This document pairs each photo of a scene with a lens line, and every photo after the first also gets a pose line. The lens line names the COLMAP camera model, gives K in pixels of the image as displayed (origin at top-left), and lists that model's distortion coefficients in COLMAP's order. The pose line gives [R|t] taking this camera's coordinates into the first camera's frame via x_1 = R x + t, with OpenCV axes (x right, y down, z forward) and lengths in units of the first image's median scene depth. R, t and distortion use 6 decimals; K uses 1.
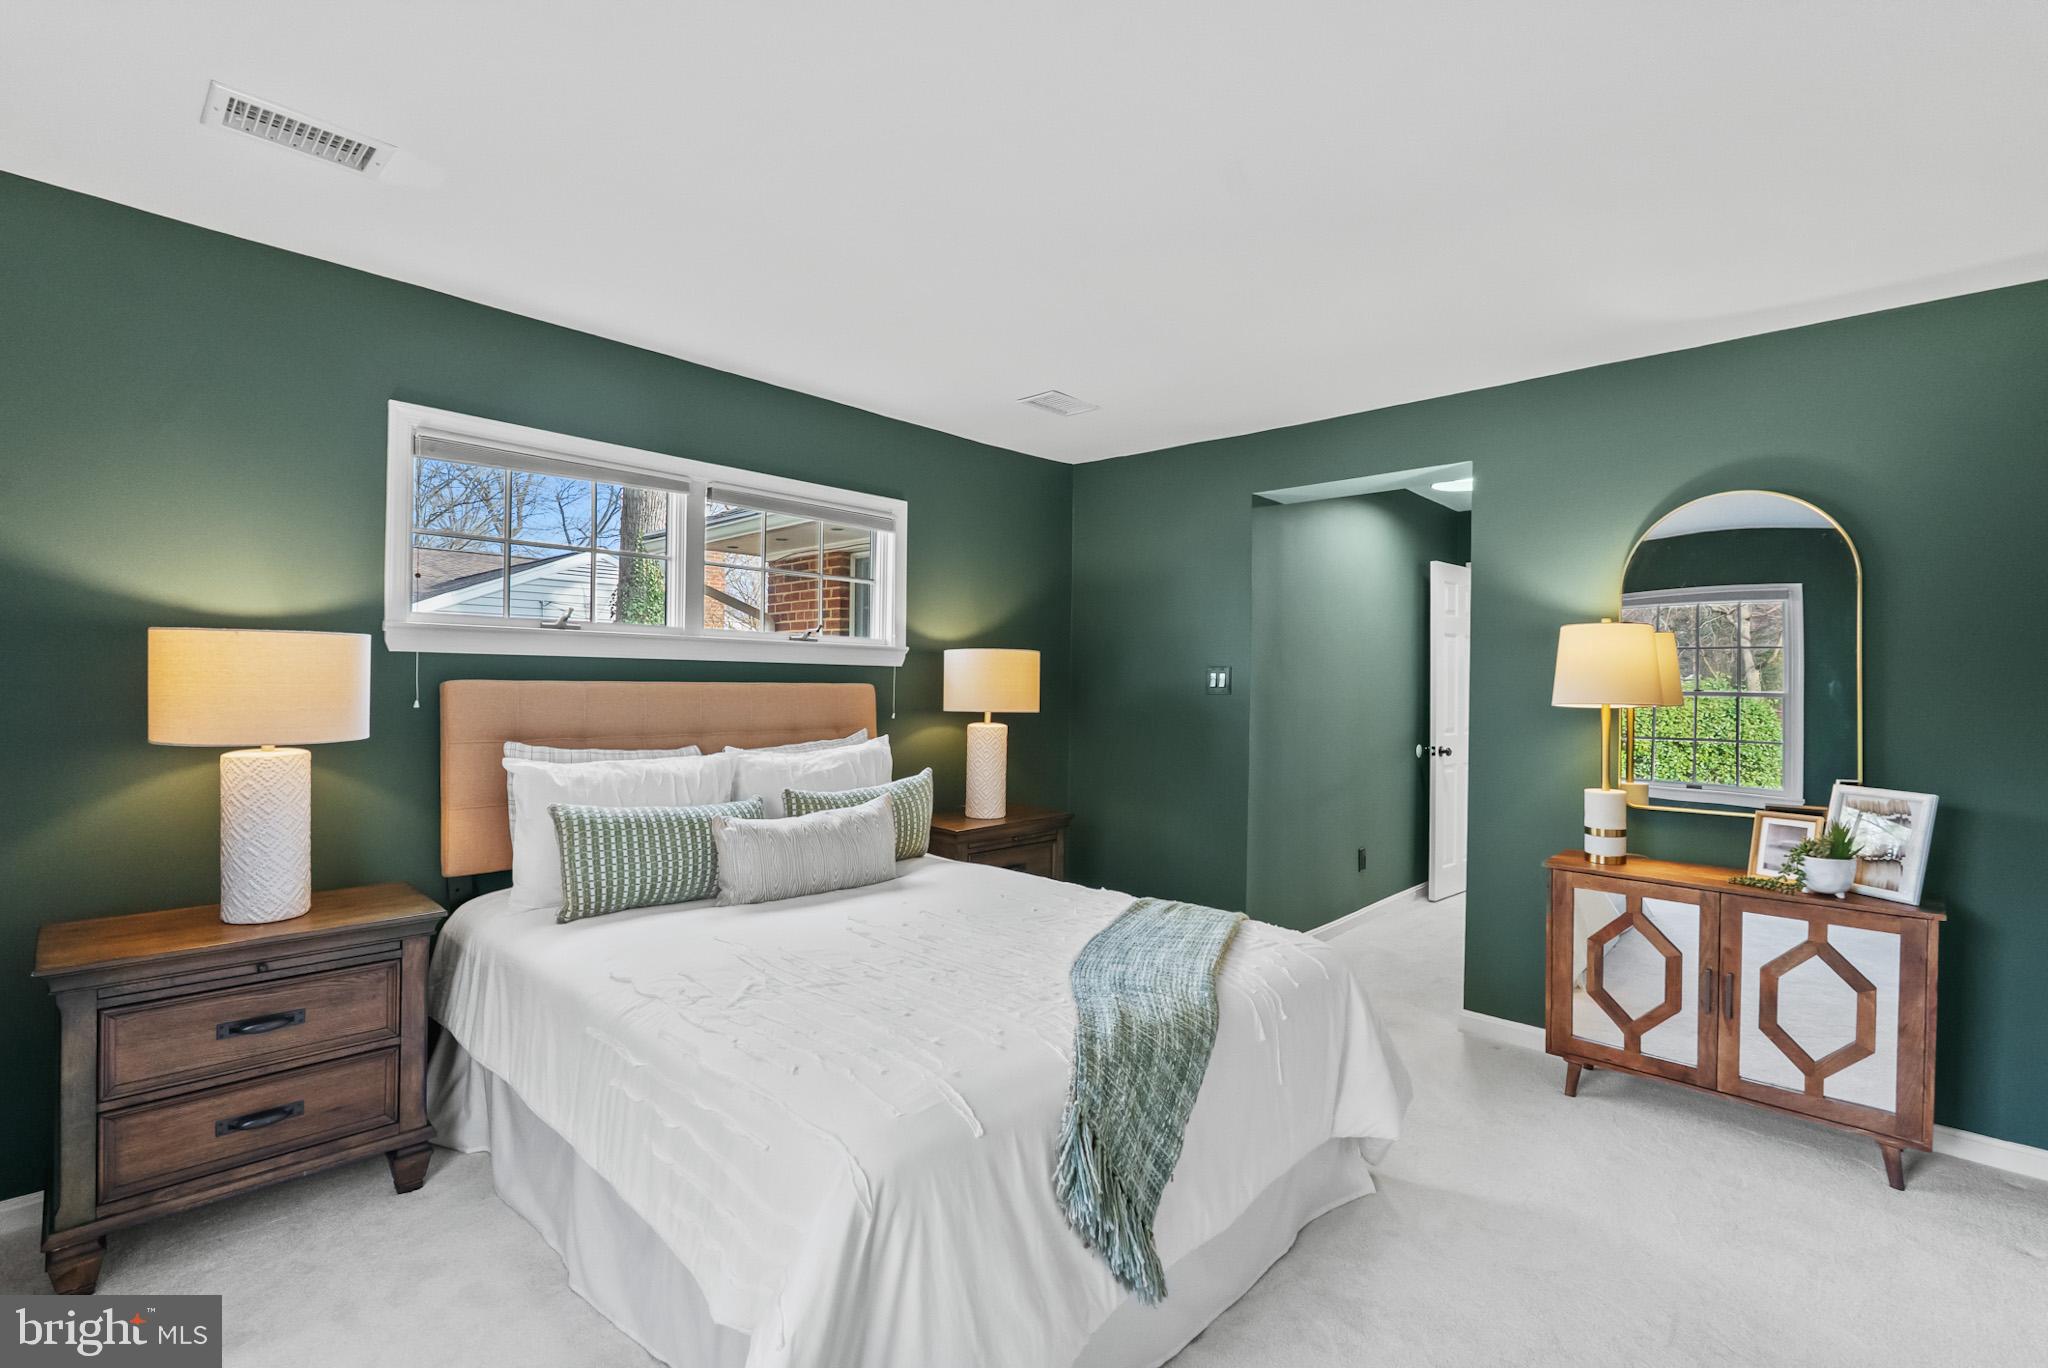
lens RADIAL K [[940.5, 0, 1016.2], [0, 940.5, 683.4], [0, 0, 1]] dist [-0.006966, 0.001793]
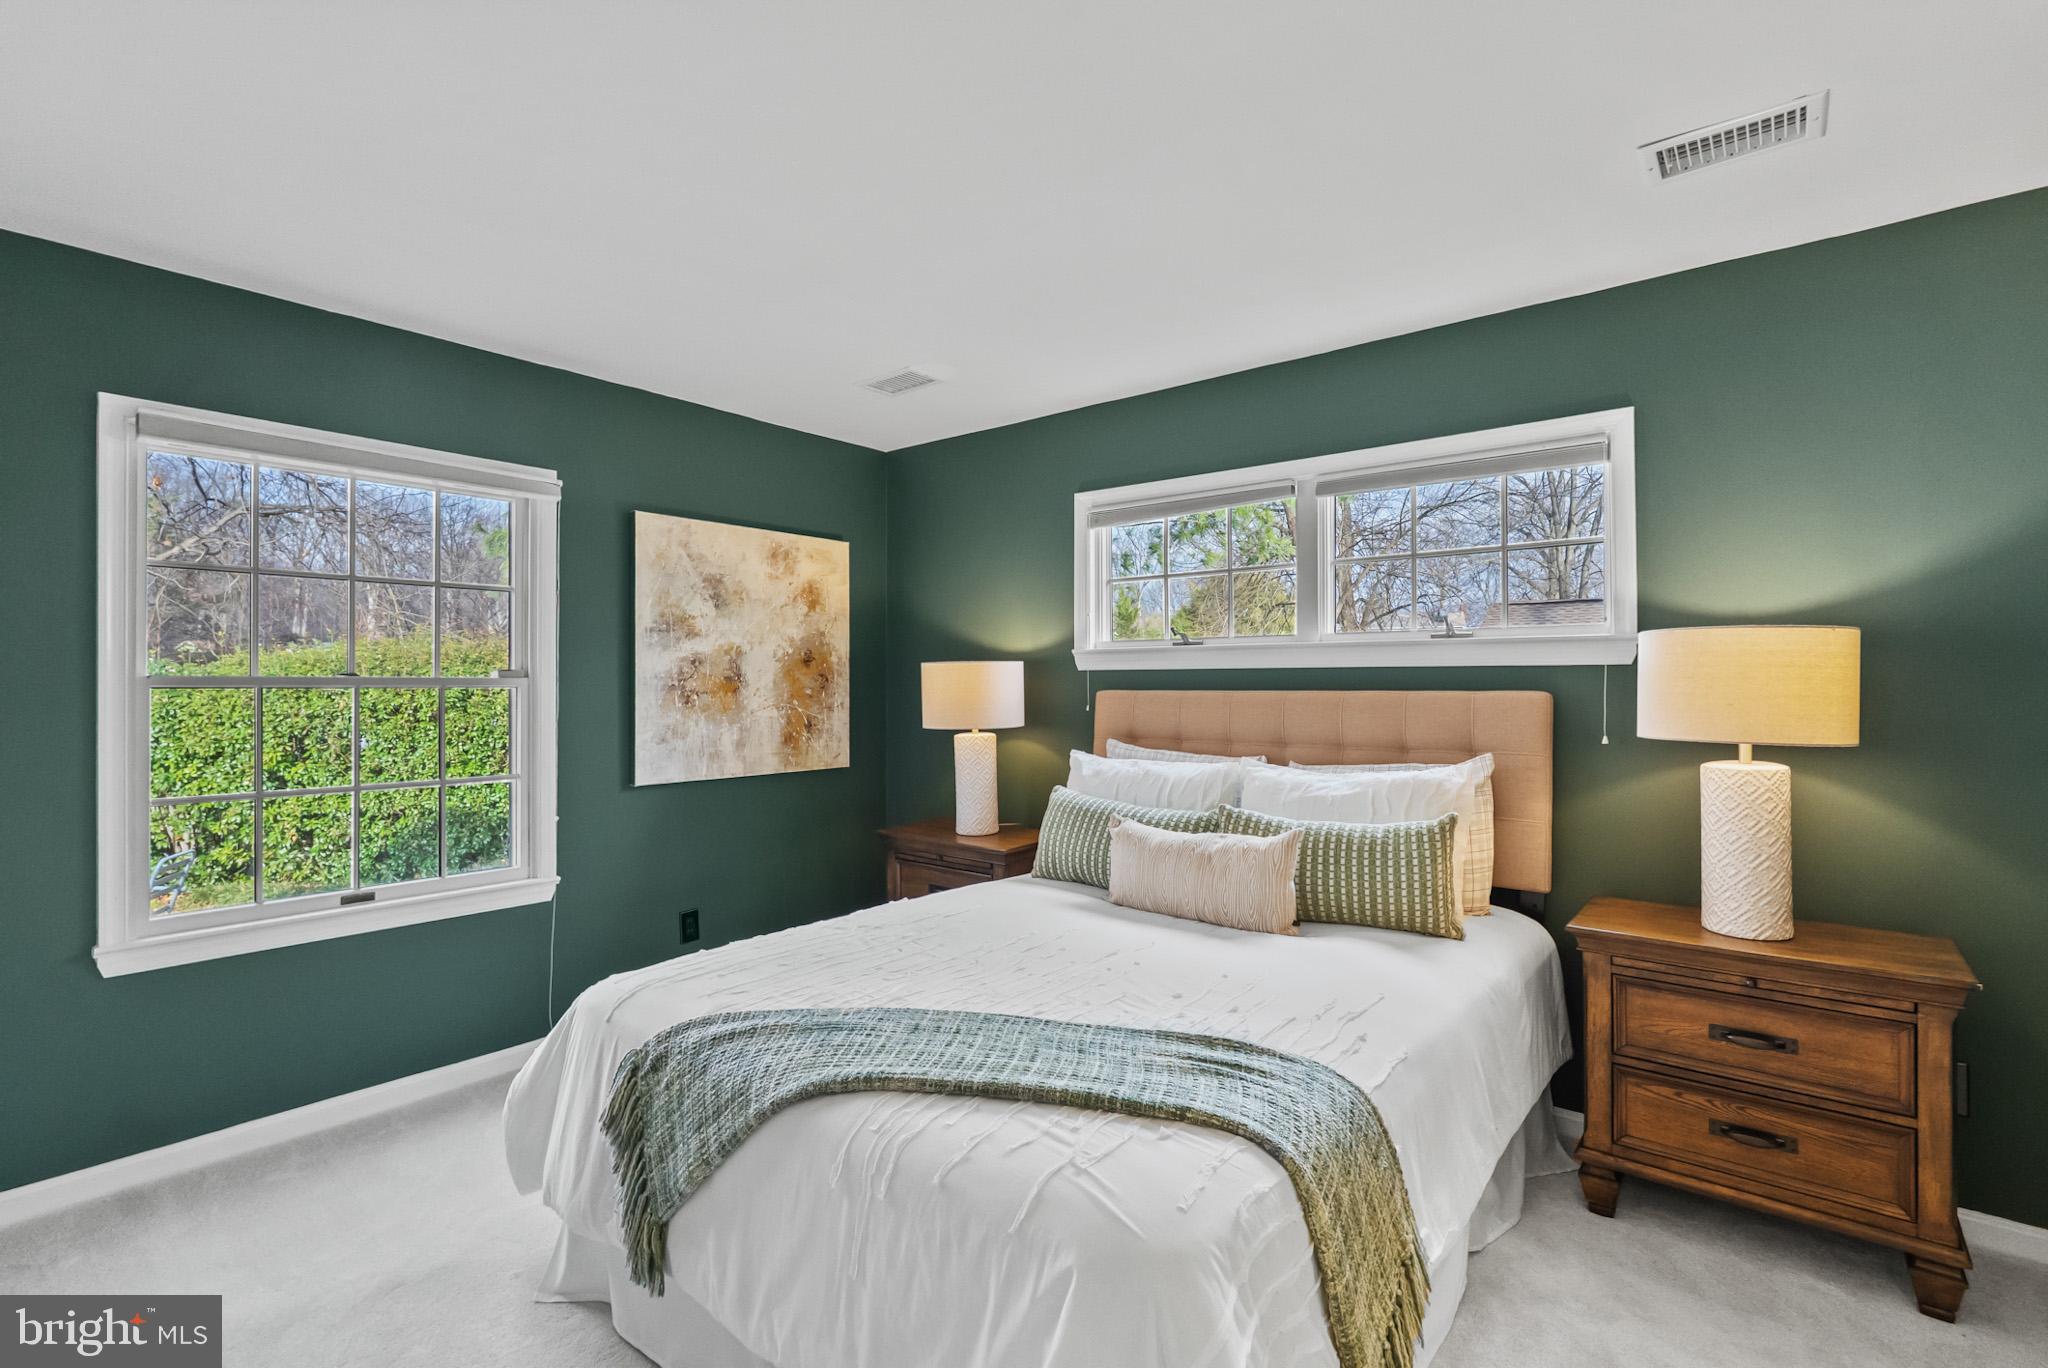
lens RADIAL K [[940.5, 0, 1010.4], [0, 940.5, 679.2], [0, 0, 1]] dist [-0.006966, 0.001793]
pose [[0.065494, -0.020296, -0.997647, 0.500251], [0.000410, 0.999794, -0.020313, 0.004795], [0.997853, 0.000922, 0.065489, 0.549097]]
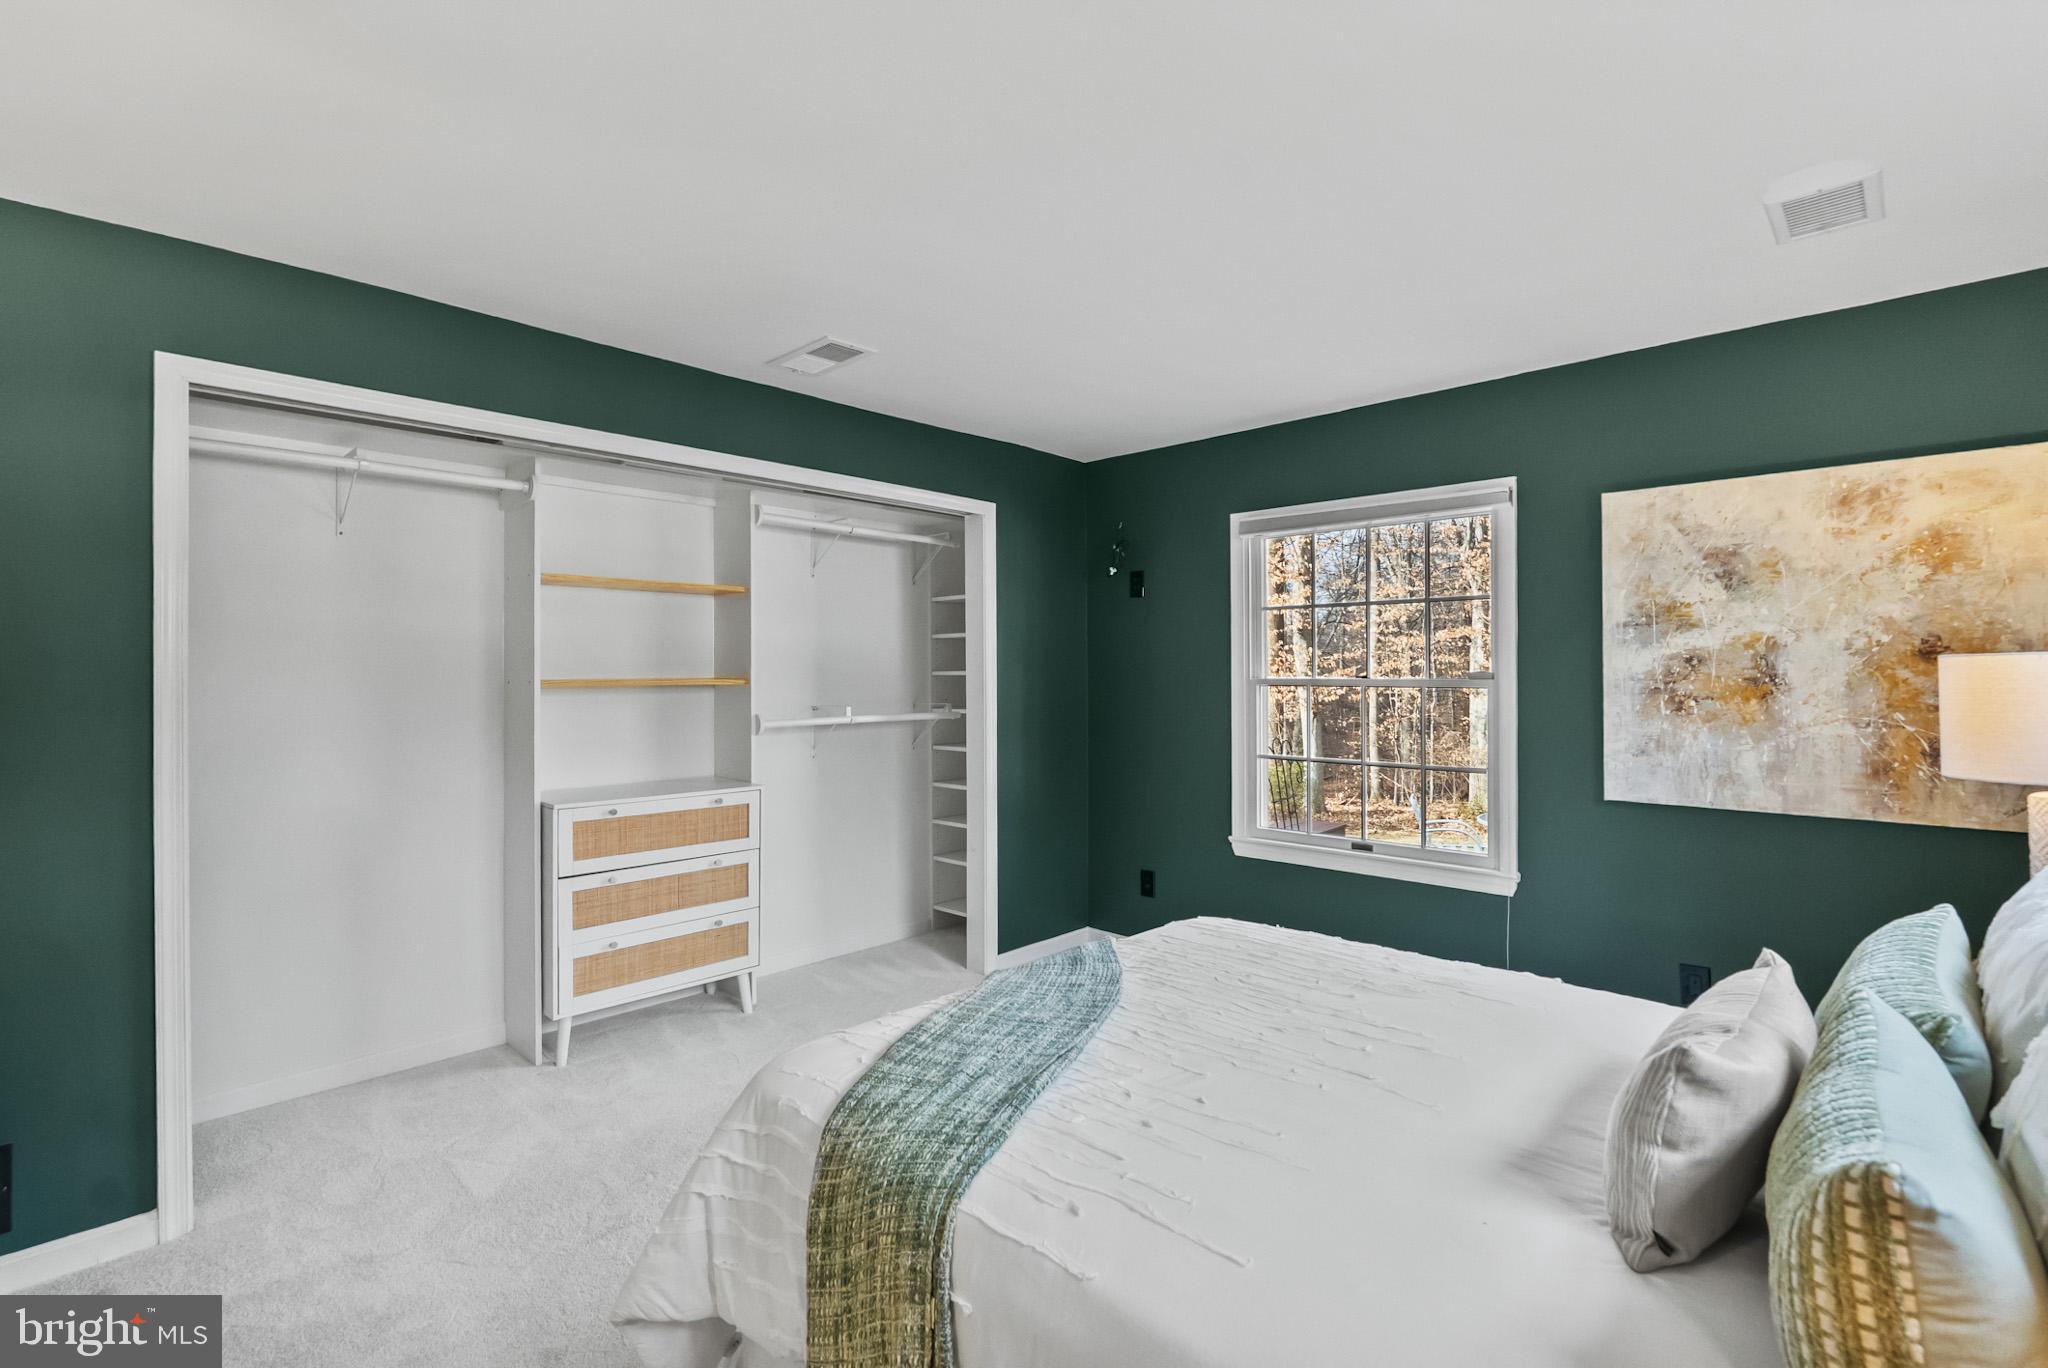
lens RADIAL K [[940.5, 0, 1018.0], [0, 940.5, 680.8], [0, 0, 1]] dist [-0.006966, 0.001793]
pose [[-0.999903, -0.012475, 0.006143, 0.088016], [-0.012418, 0.999880, 0.009286, -0.014651], [-0.006258, 0.009209, -0.999938, 1.051518]]
